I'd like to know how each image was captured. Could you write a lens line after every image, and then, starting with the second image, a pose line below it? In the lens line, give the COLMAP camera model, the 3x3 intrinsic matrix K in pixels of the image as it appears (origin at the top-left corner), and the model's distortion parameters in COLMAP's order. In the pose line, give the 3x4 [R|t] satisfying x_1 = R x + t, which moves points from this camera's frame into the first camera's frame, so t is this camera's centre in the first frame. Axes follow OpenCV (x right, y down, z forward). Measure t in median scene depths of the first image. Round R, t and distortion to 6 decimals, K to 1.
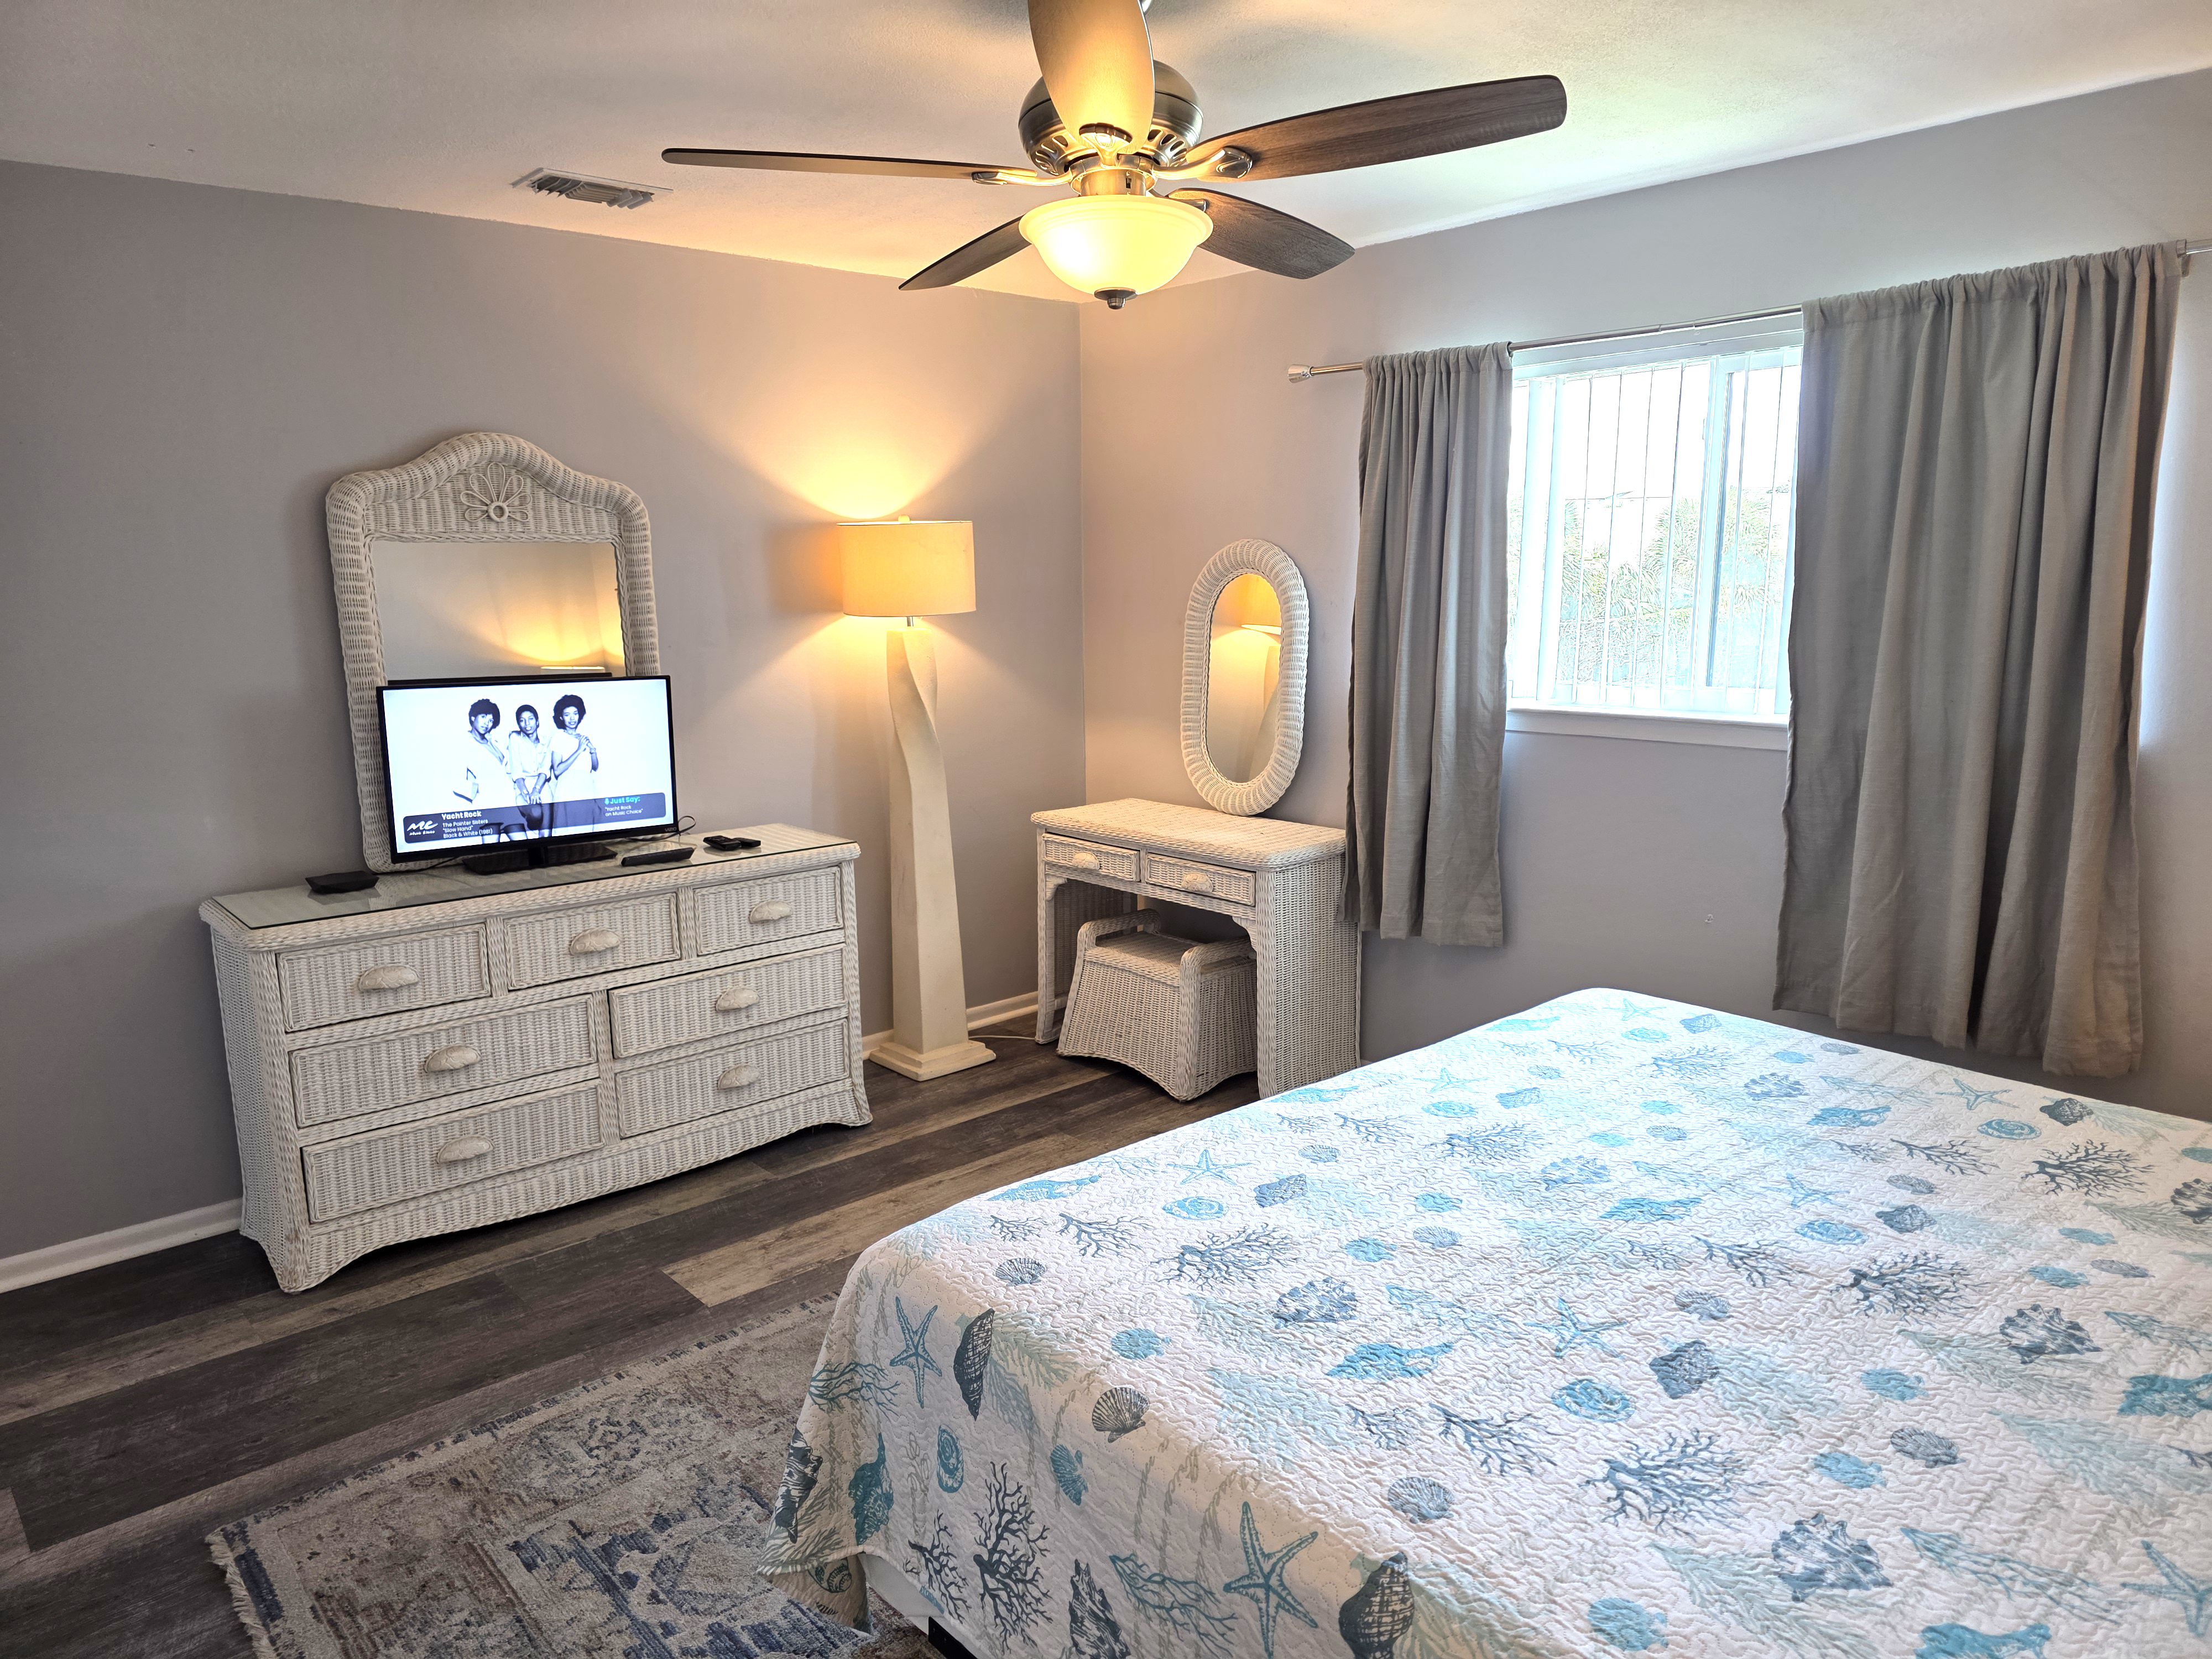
lens RADIAL K [[1477.6, 0, 1105.6], [0, 1477.6, 849.8], [0, 0, 1]] dist [0.073984, -0.077694]
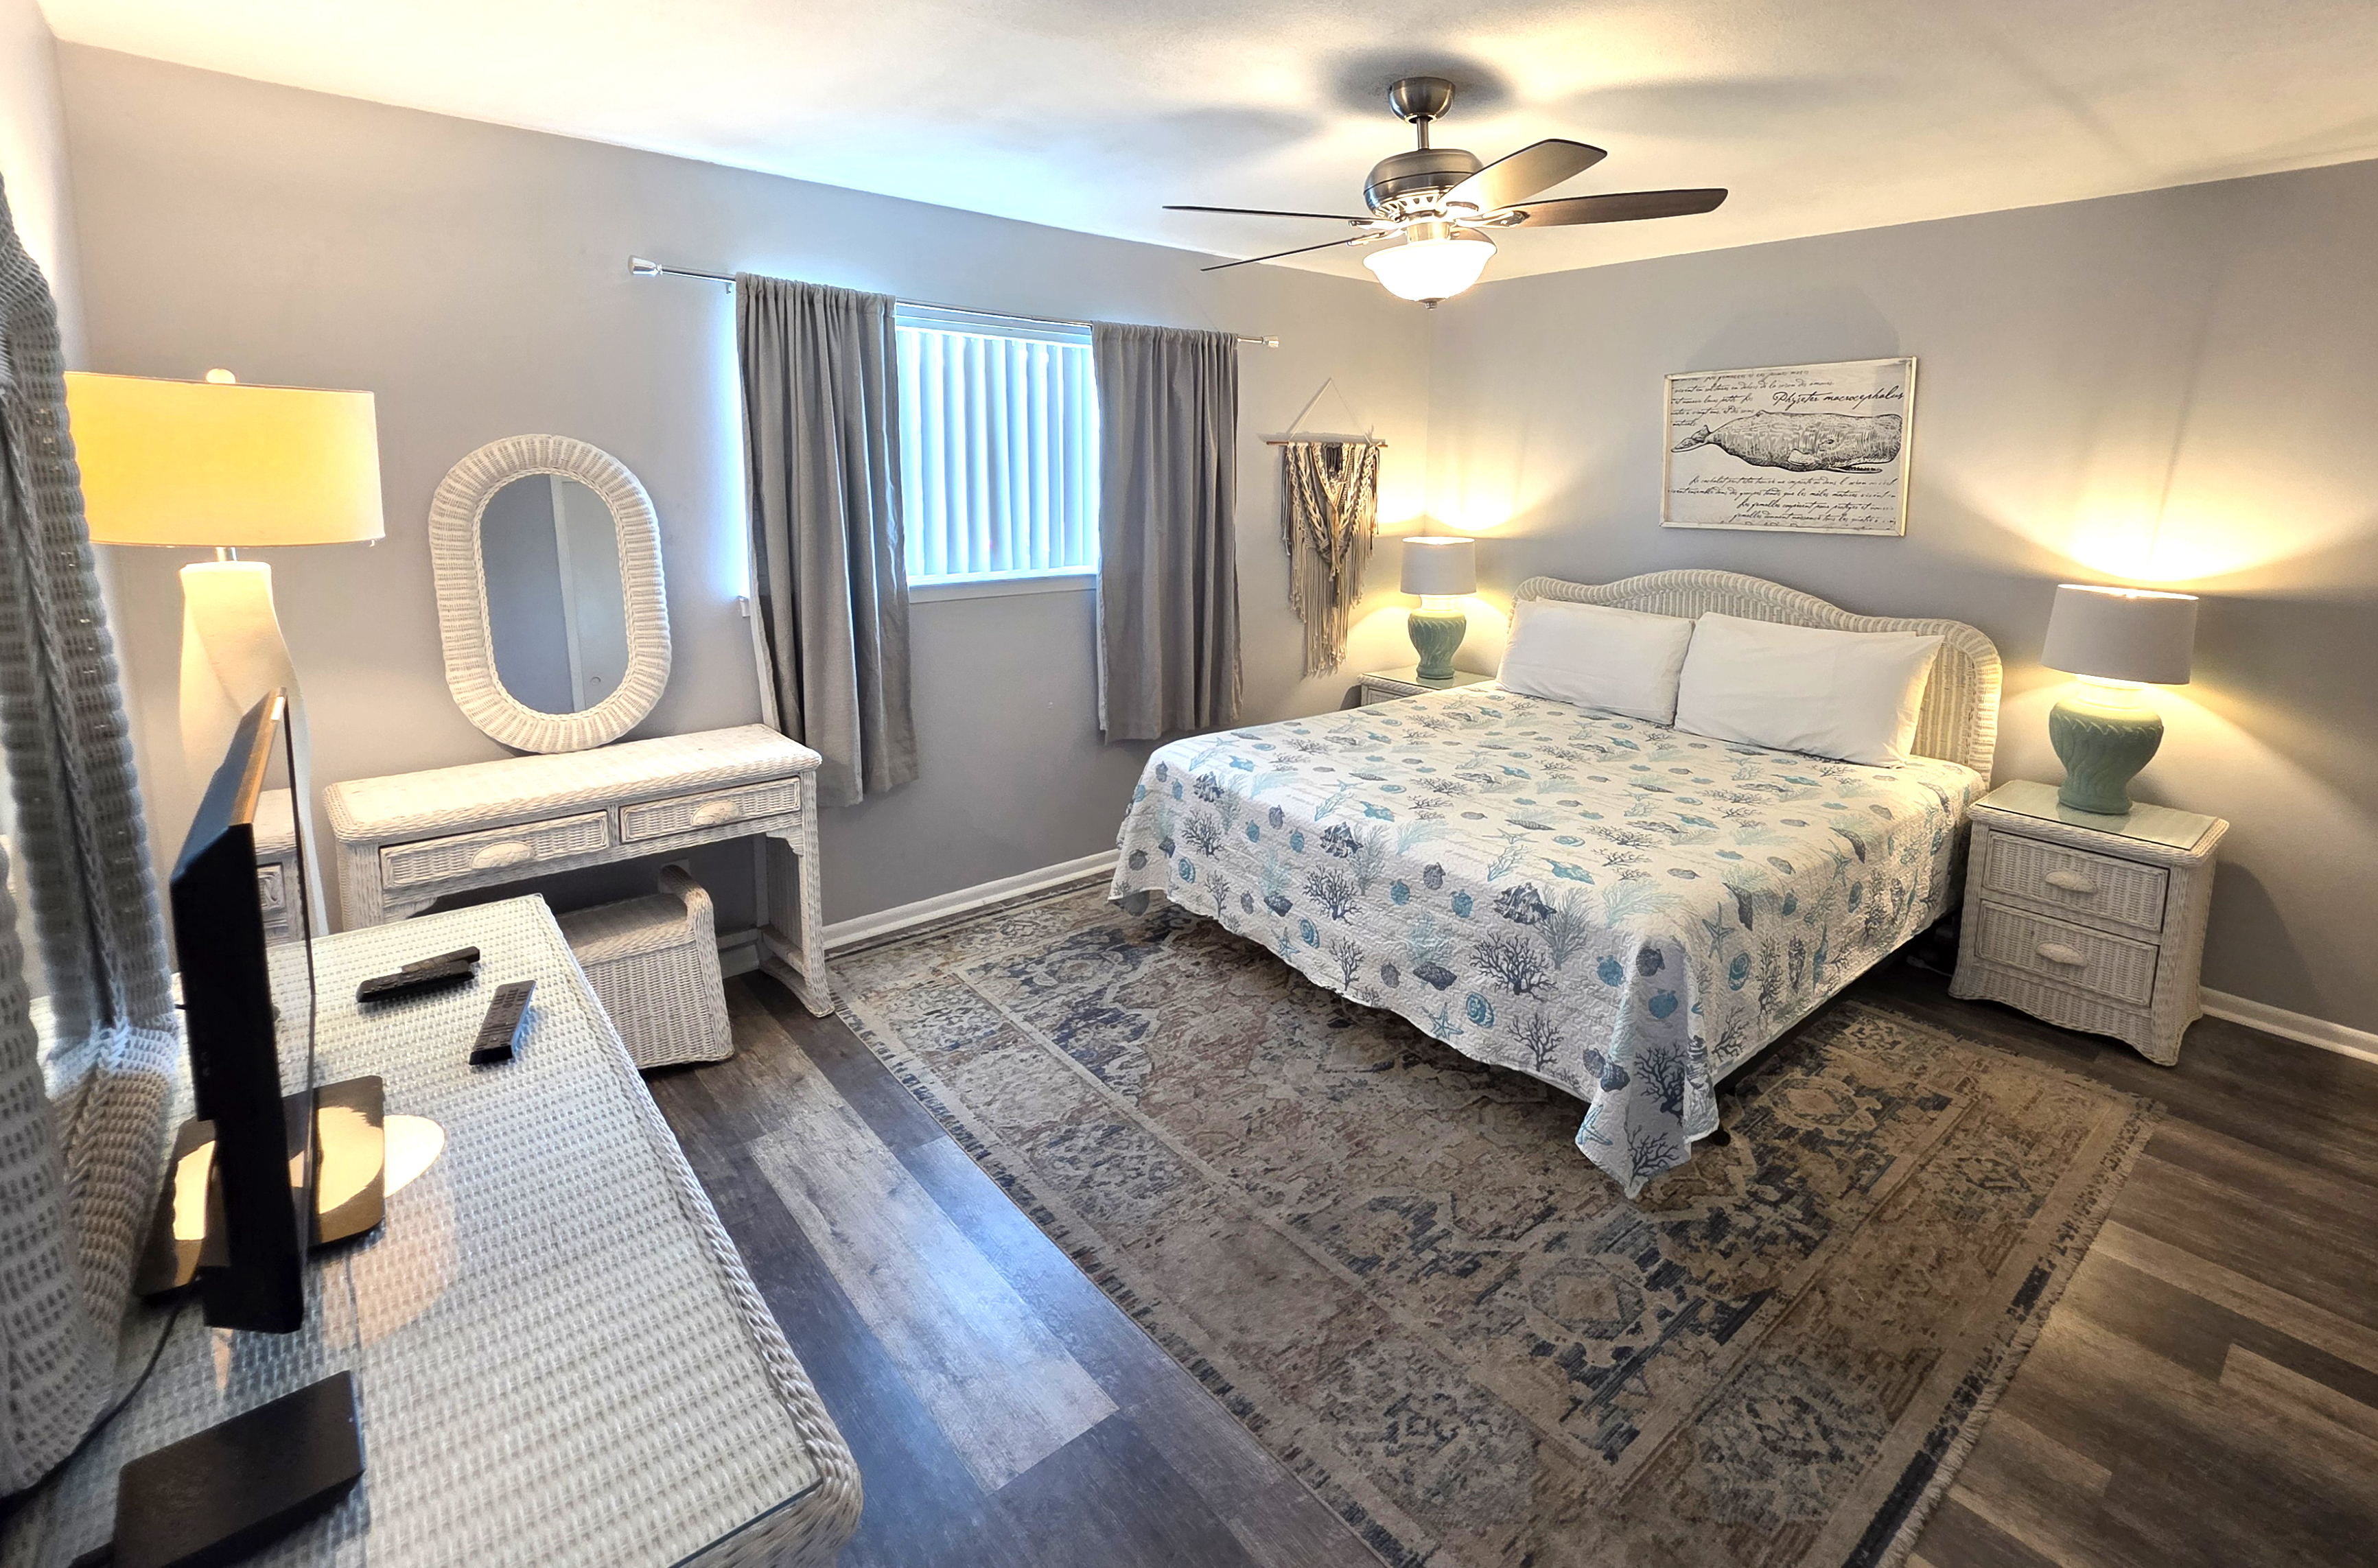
lens RADIAL K [[1100.6, 0, 1279.8], [0, 1100.6, 613.7], [0, 0, 1]] dist [0.002795, -0.000204]
pose [[-0.012548, -0.118317, 0.992897, -0.996611], [0.172980, 0.977747, 0.118698, -0.196550], [-0.984845, 0.173241, 0.008198, 1.057288]]
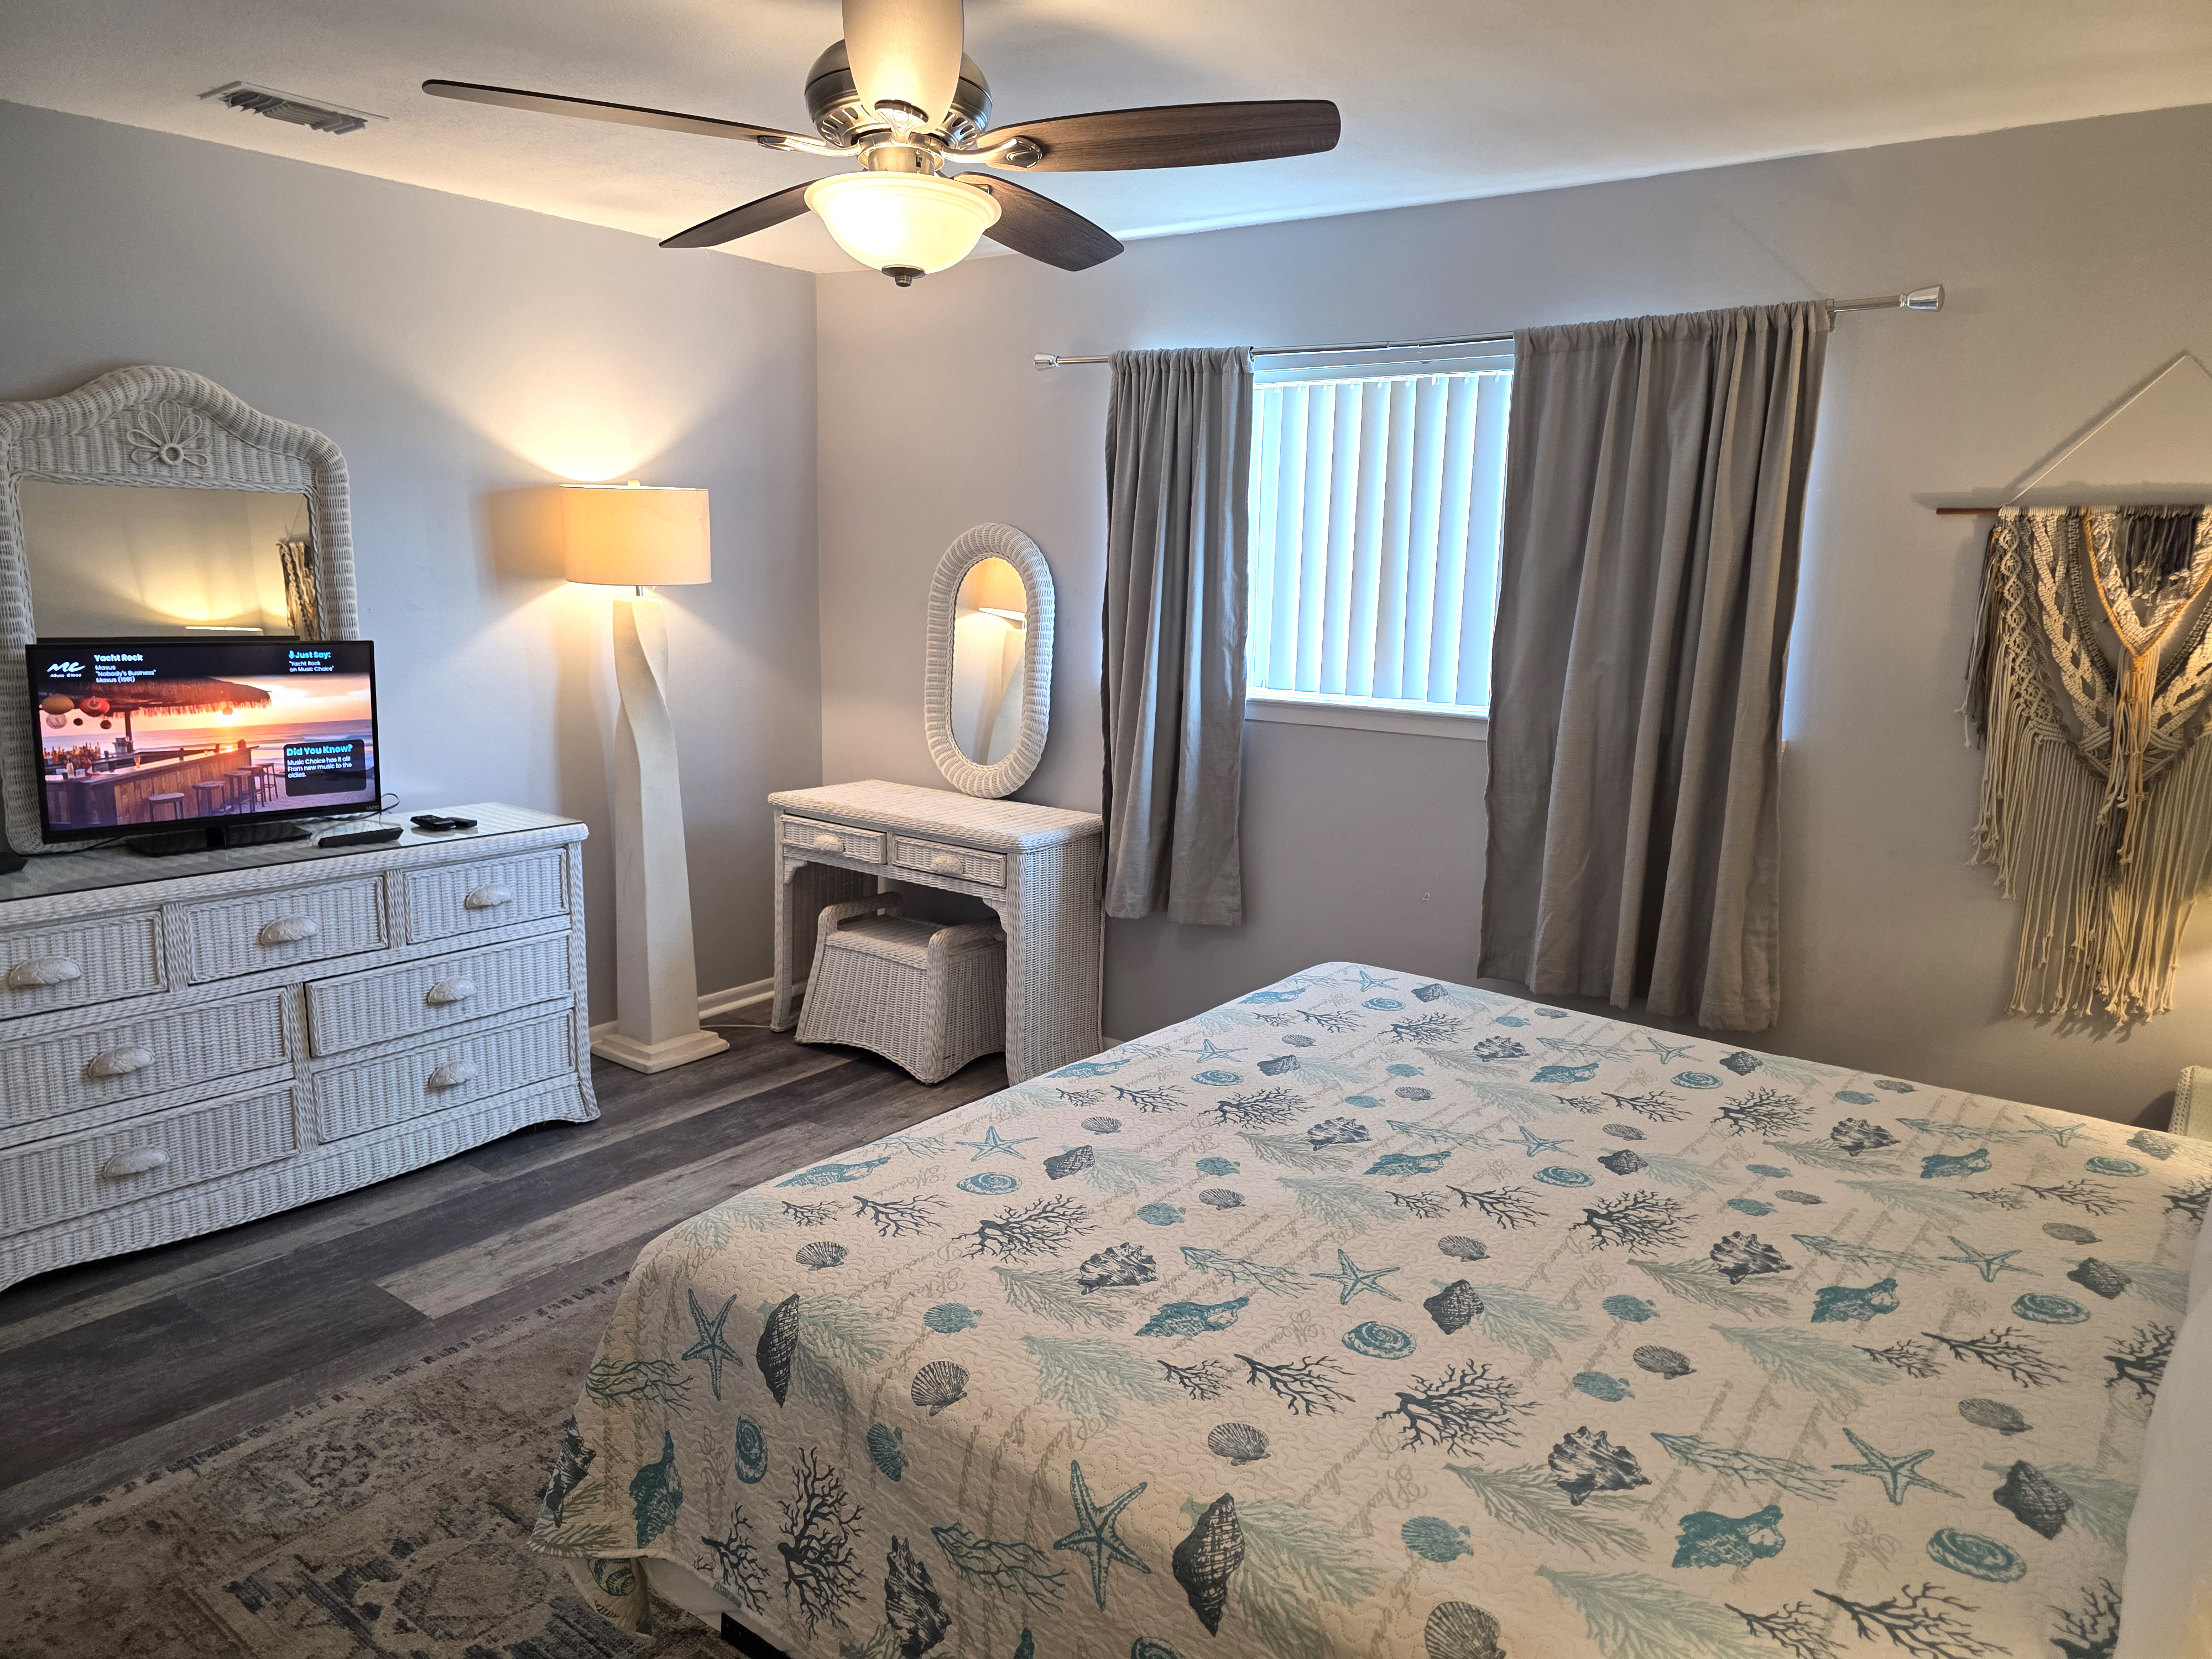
lens RADIAL K [[1484.5, 0, 1114.3], [0, 1484.5, 837.5], [0, 0, 1]] dist [0.058486, -0.059056]
pose [[0.978687, 0.002196, 0.205344, -0.053856], [-0.002569, 0.999996, 0.001547, 0.003314], [-0.205340, -0.002042, 0.978689, -0.007774]]
